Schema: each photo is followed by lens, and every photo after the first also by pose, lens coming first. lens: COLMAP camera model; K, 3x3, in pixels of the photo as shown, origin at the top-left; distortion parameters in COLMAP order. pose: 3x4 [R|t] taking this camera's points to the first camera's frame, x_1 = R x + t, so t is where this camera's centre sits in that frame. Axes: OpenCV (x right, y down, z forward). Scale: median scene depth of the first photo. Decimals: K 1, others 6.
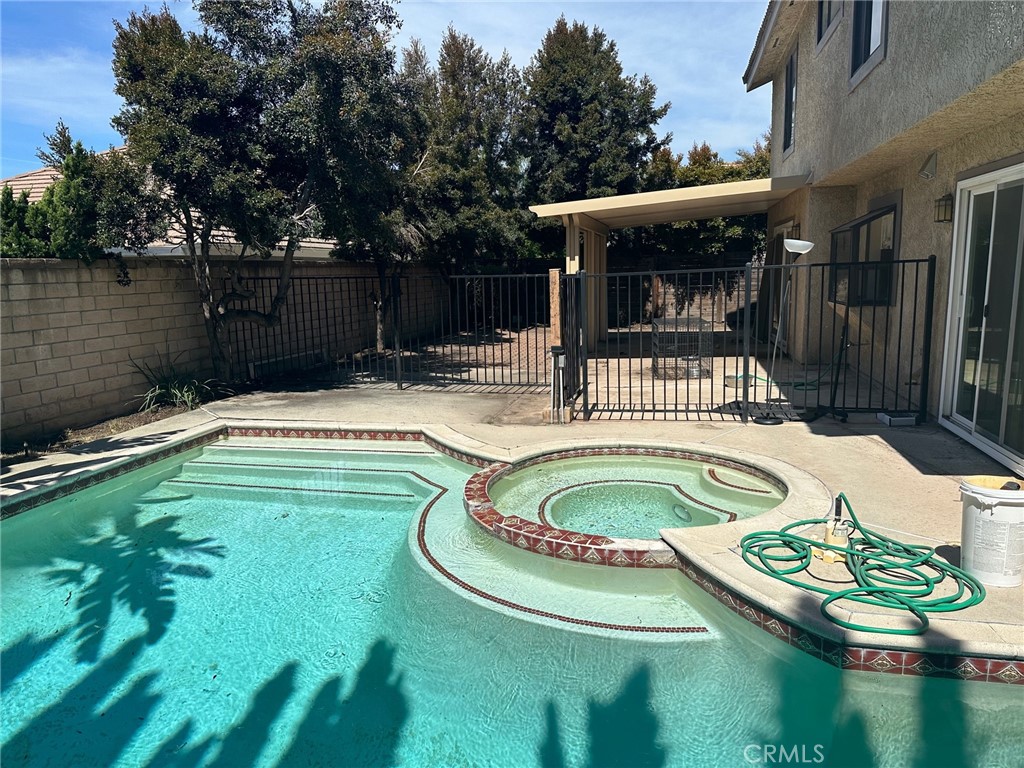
lens RADIAL K [[702.8, 0, 512.2], [0, 702.8, 385.9], [0, 0, 1]] dist [-0.017824, -0.005836]
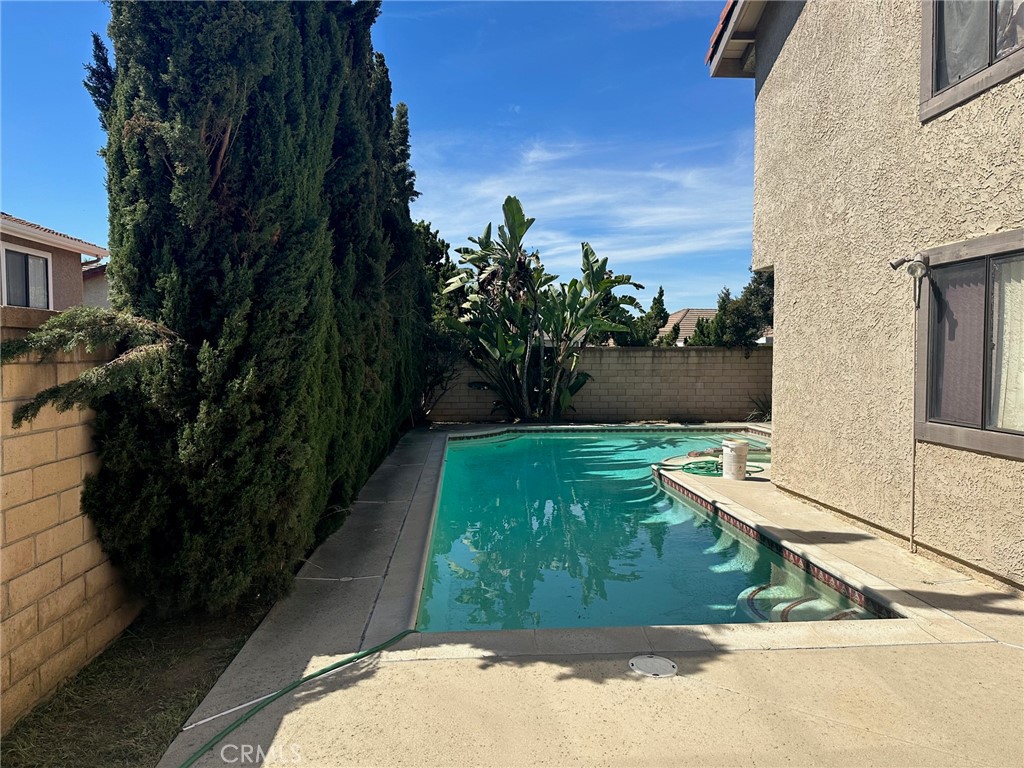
lens RADIAL K [[702.8, 0, 511.6], [0, 702.8, 385.2], [0, 0, 1]] dist [-0.017824, -0.005836]
pose [[0.296077, 0.065697, -0.952902, 1.173362], [-0.157274, 0.987368, 0.019206, 0.003201], [0.942127, 0.144181, 0.302670, -0.262709]]
